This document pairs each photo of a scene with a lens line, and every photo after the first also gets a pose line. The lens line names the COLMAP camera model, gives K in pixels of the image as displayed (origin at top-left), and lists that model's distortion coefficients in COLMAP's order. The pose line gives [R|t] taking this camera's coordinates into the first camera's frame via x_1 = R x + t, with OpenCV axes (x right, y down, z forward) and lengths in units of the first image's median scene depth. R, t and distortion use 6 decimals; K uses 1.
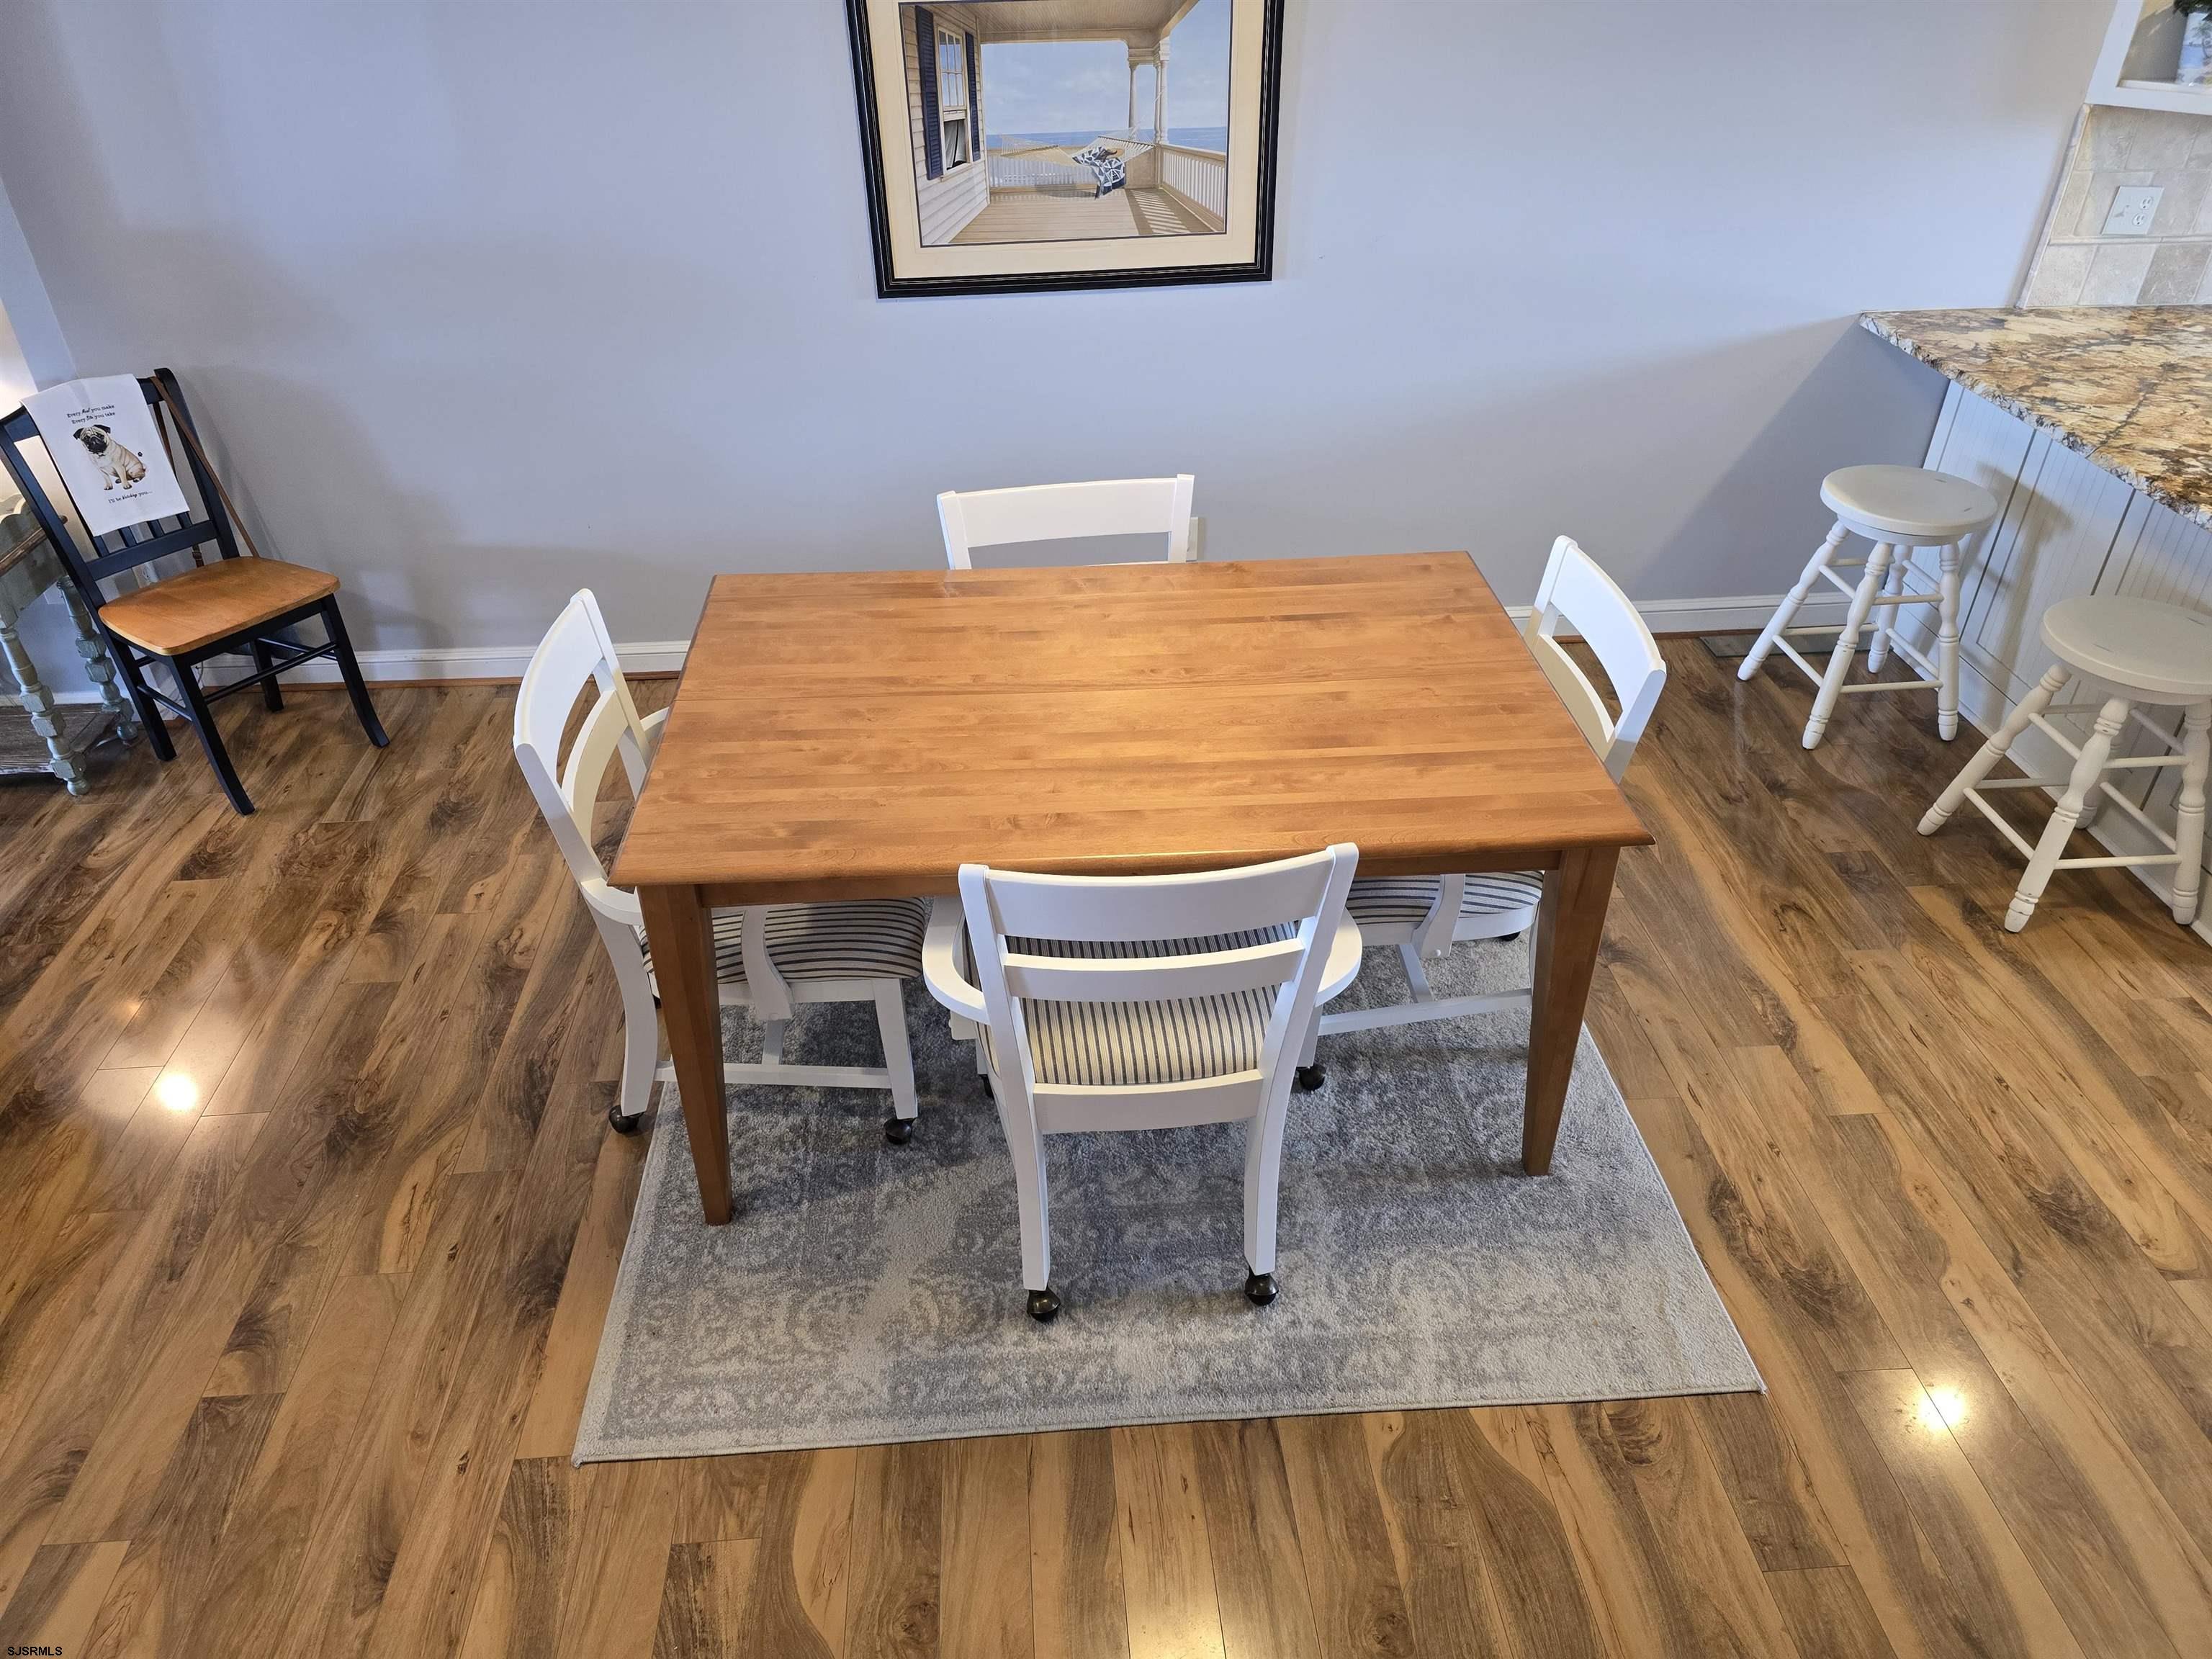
lens RADIAL K [[1504.2, 0, 1083.6], [0, 1504.2, 824.1], [0, 0, 1]] dist [0.056279, -0.048524]
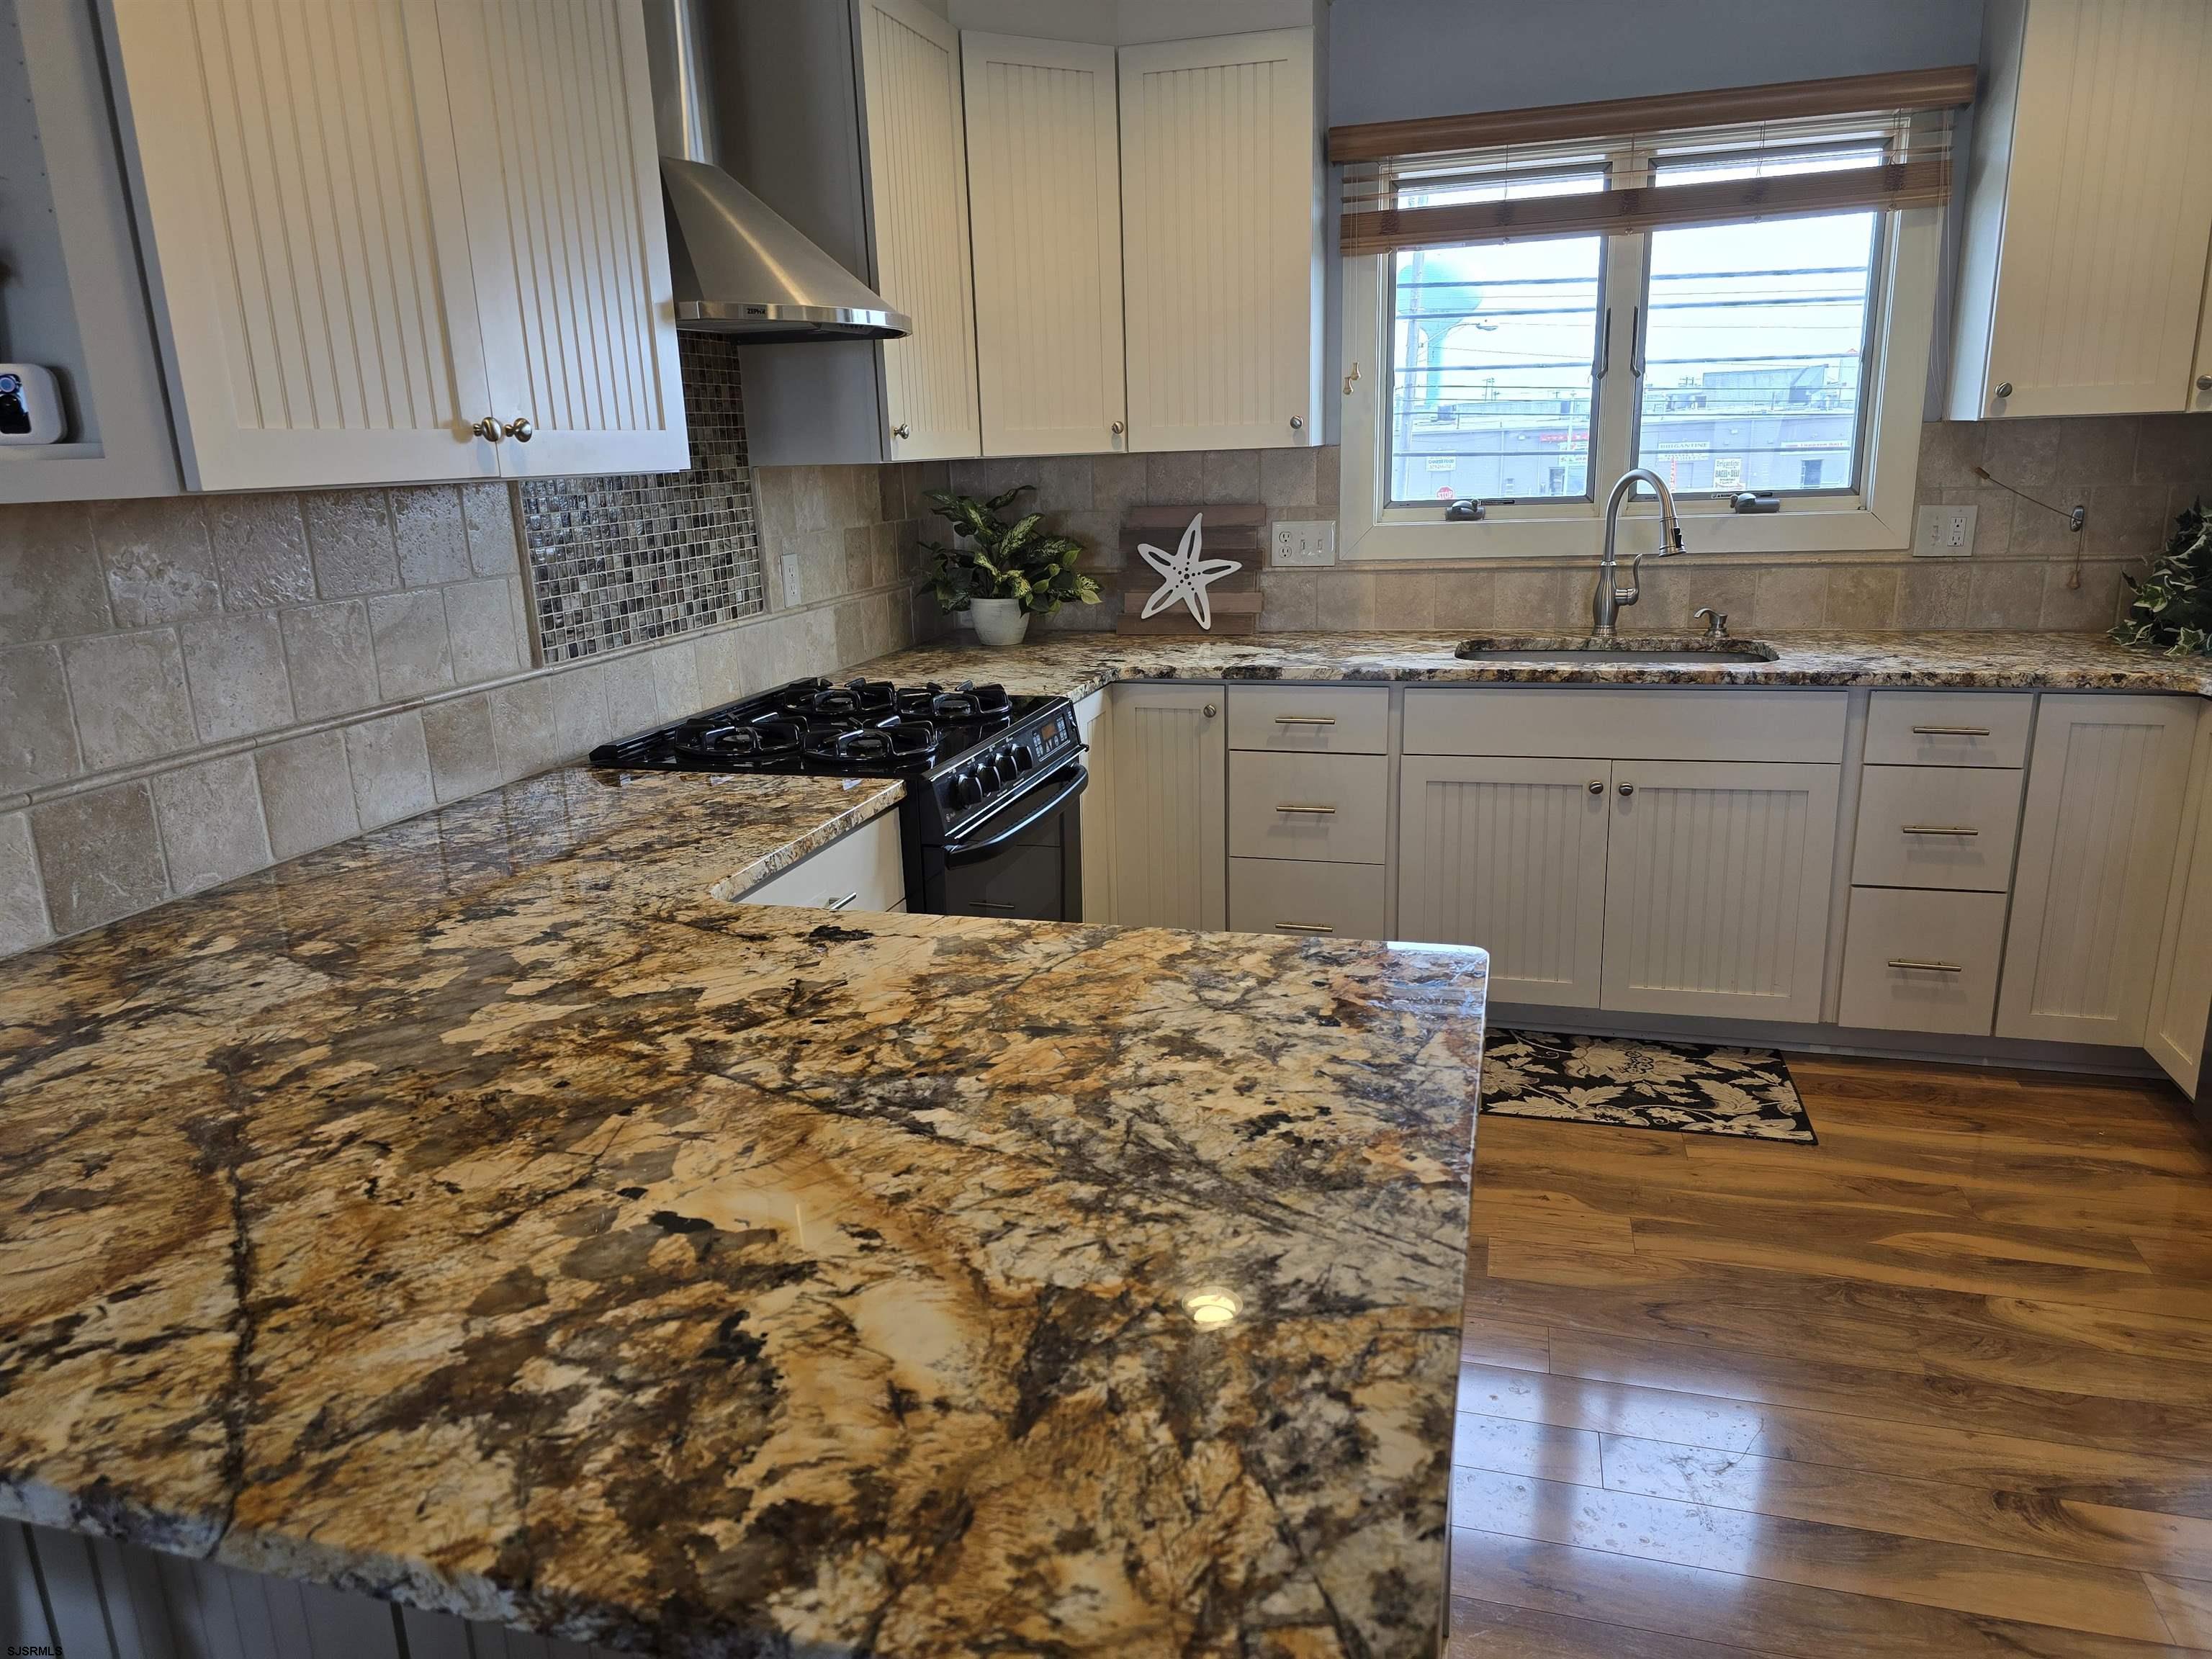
lens RADIAL K [[1473.3, 0, 1098.0], [0, 1473.3, 822.5], [0, 0, 1]] dist [0.058957, -0.048259]
pose [[0.337674, -0.241762, 0.909686, 0.445786], [0.553522, 0.832684, 0.015831, -0.229364], [-0.761308, 0.498186, 0.414996, 0.633899]]
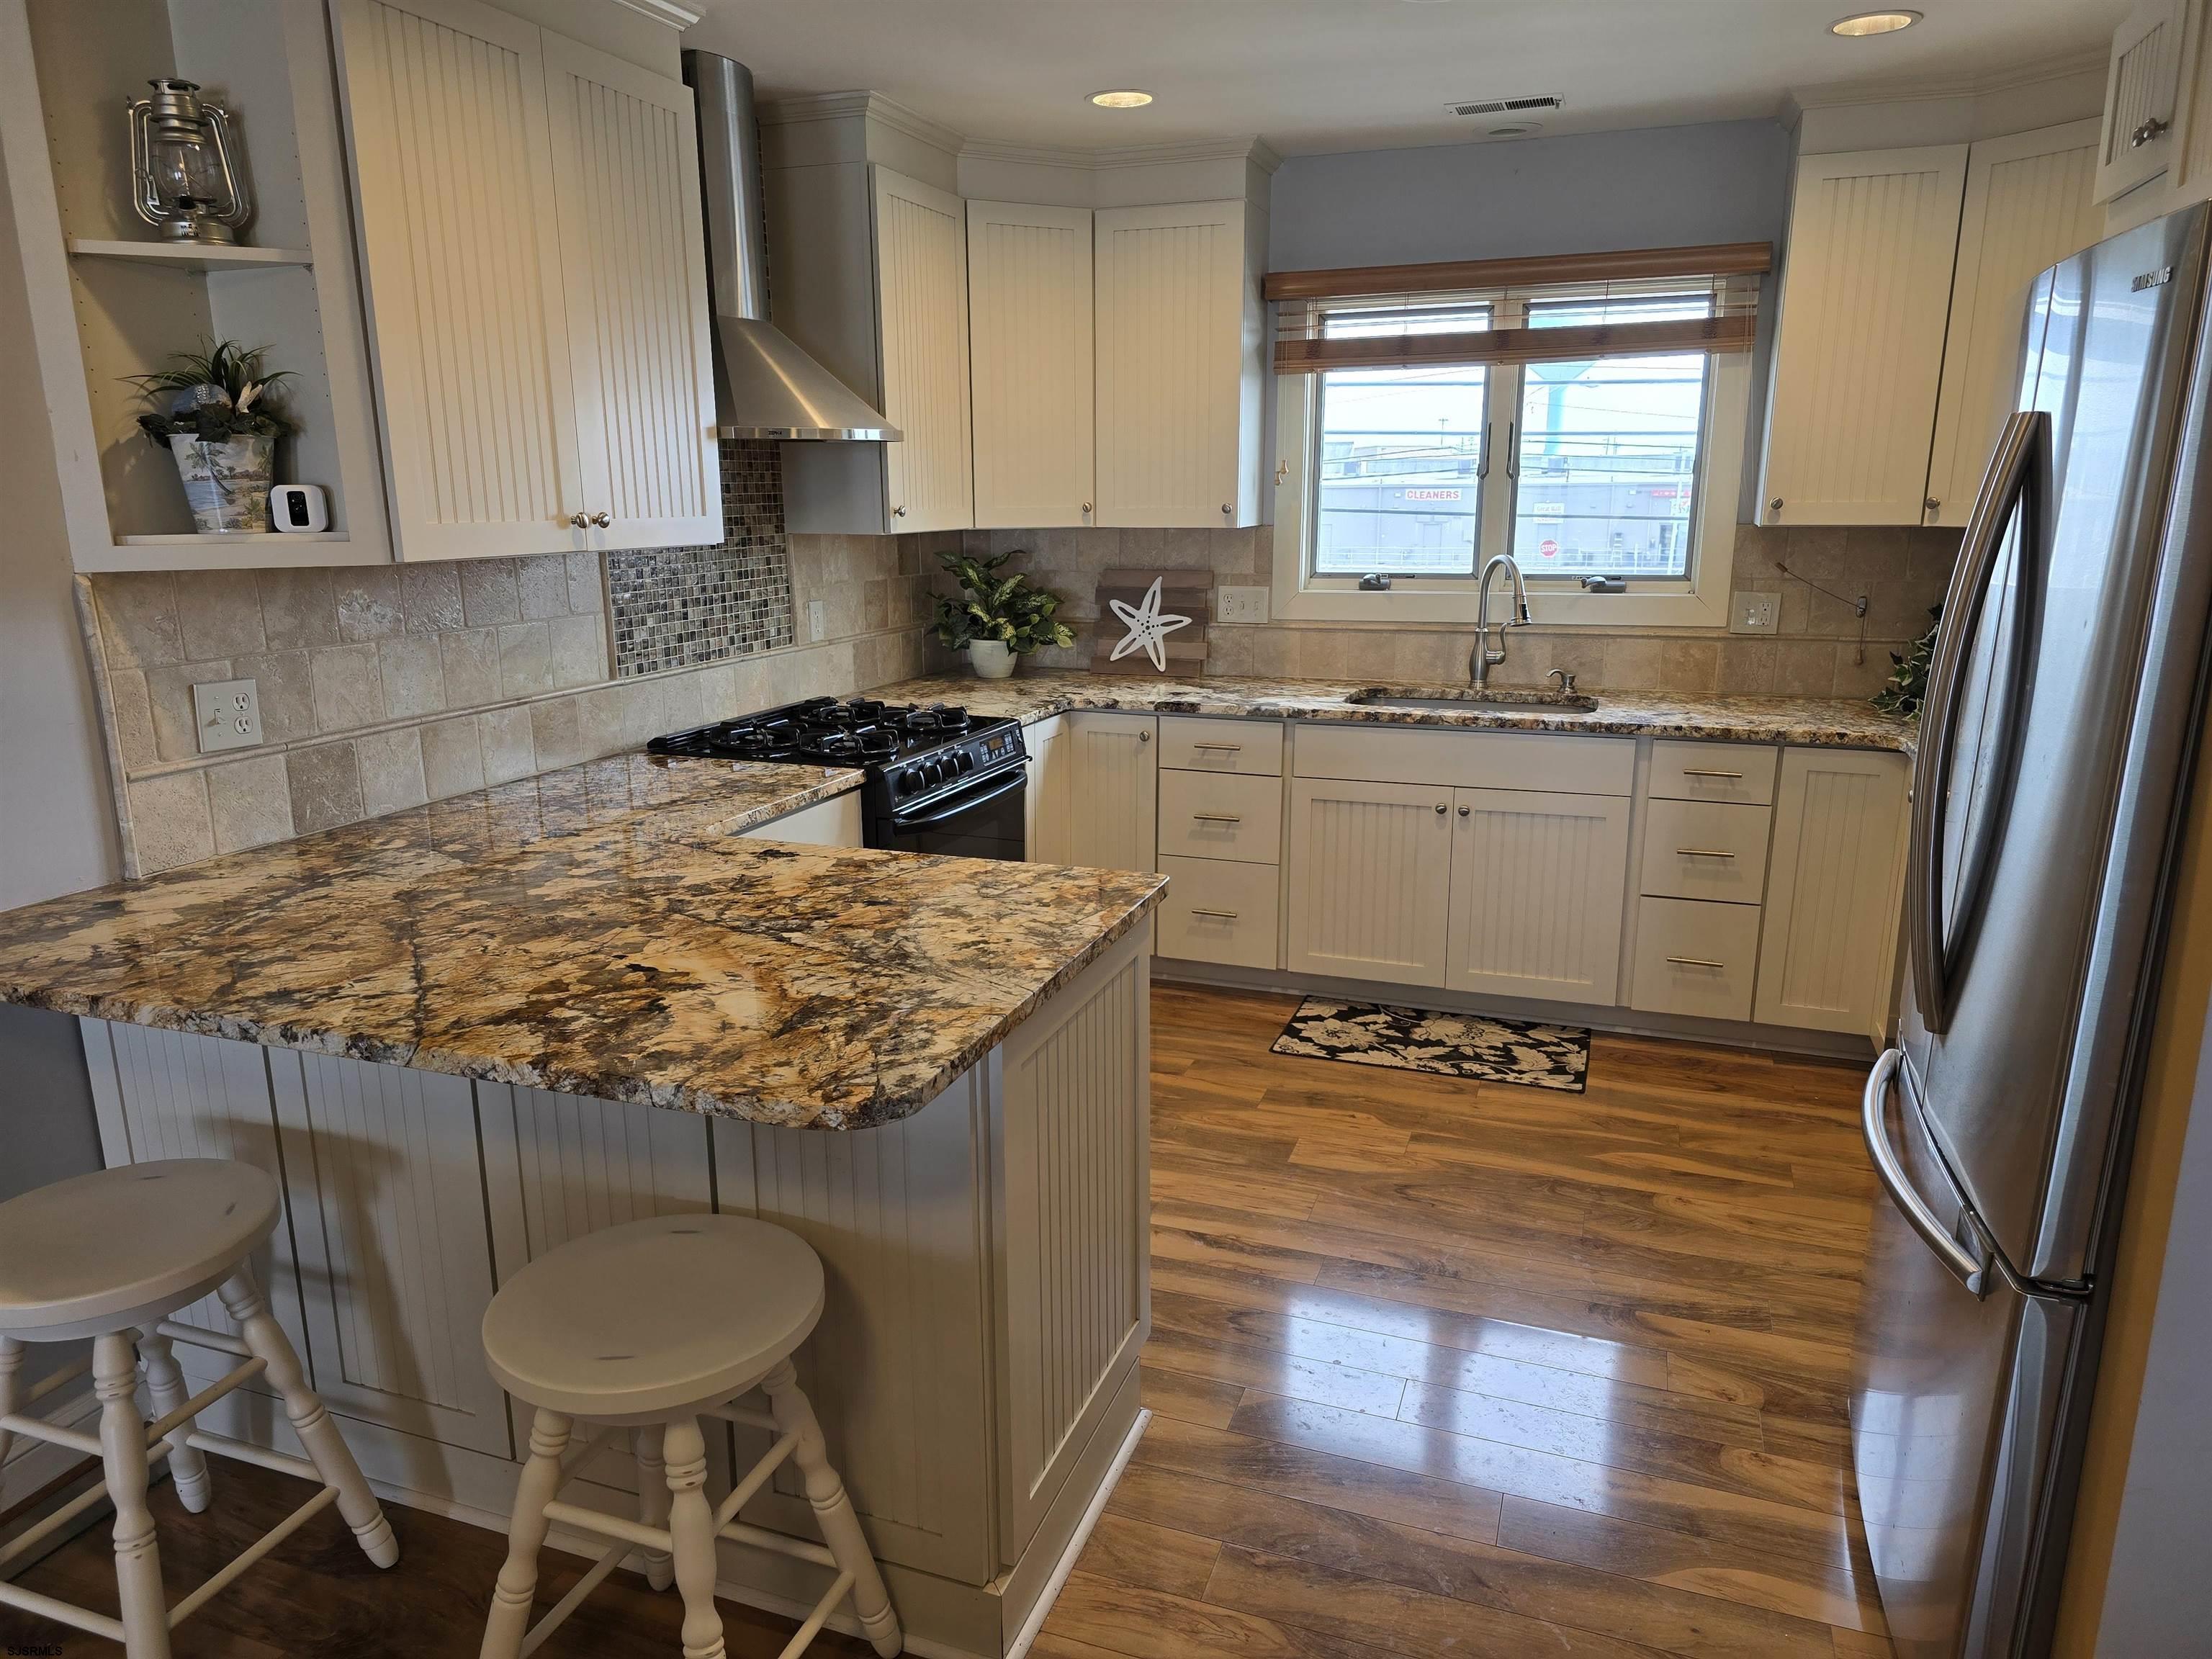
lens RADIAL K [[1478.5, 0, 1096.5], [0, 1478.5, 842.9], [0, 0, 1]] dist [0.062234, -0.059274]
pose [[0.408455, -0.213100, 0.887555, 0.256426], [0.514812, 0.856735, -0.031217, -0.142144], [-0.753747, 0.469674, 0.459644, 0.456528]]
